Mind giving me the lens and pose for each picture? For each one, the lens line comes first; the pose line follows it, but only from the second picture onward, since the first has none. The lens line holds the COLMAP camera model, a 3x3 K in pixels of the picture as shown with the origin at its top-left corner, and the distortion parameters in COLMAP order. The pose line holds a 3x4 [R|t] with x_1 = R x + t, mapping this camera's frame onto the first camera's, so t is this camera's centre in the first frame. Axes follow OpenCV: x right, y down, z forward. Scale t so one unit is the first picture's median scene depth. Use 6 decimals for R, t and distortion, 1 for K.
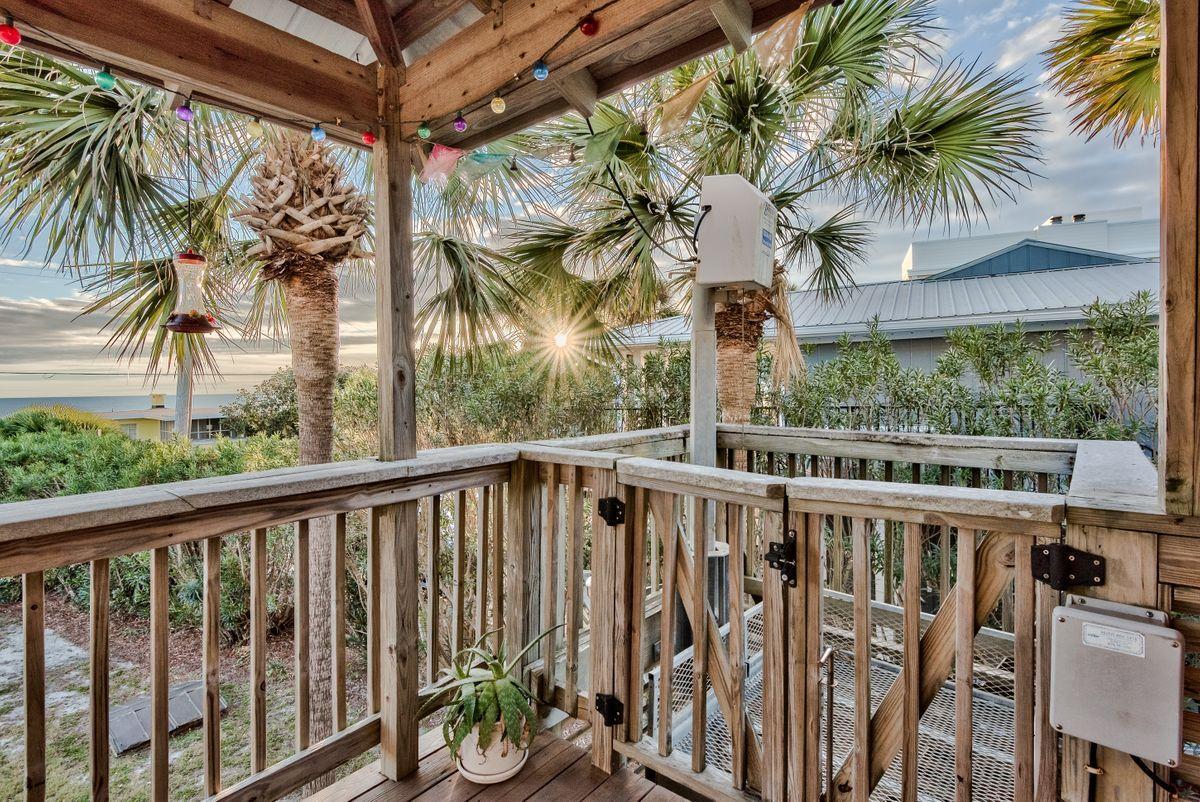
lens RADIAL K [[593.2, 0, 605.1], [0, 593.2, 391.9], [0, 0, 1]] dist [-0.005106, 0.000327]
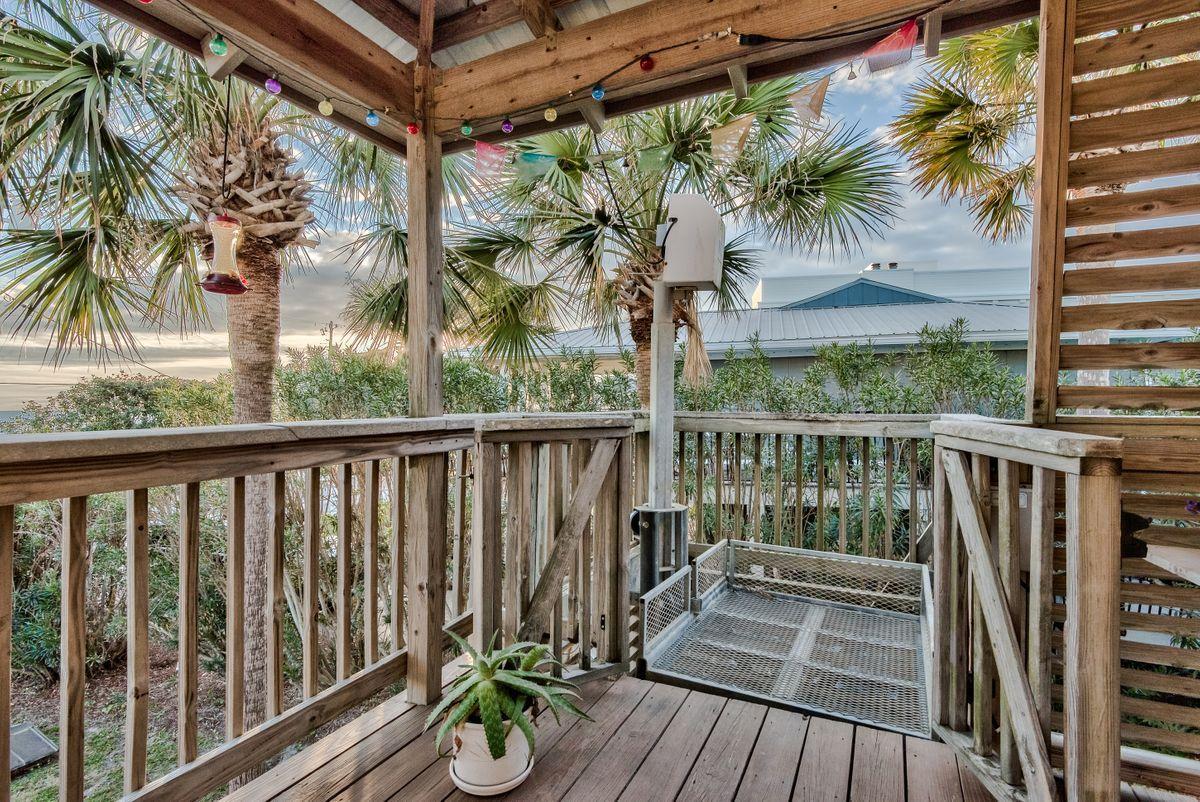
lens RADIAL K [[593.2, 0, 591.2], [0, 593.2, 403.6], [0, 0, 1]] dist [-0.005106, 0.000327]
pose [[0.975570, 0.019079, 0.218859, -0.166557], [-0.014915, 0.999675, -0.020664, 0.060795], [-0.219182, 0.016895, 0.975538, -0.087789]]
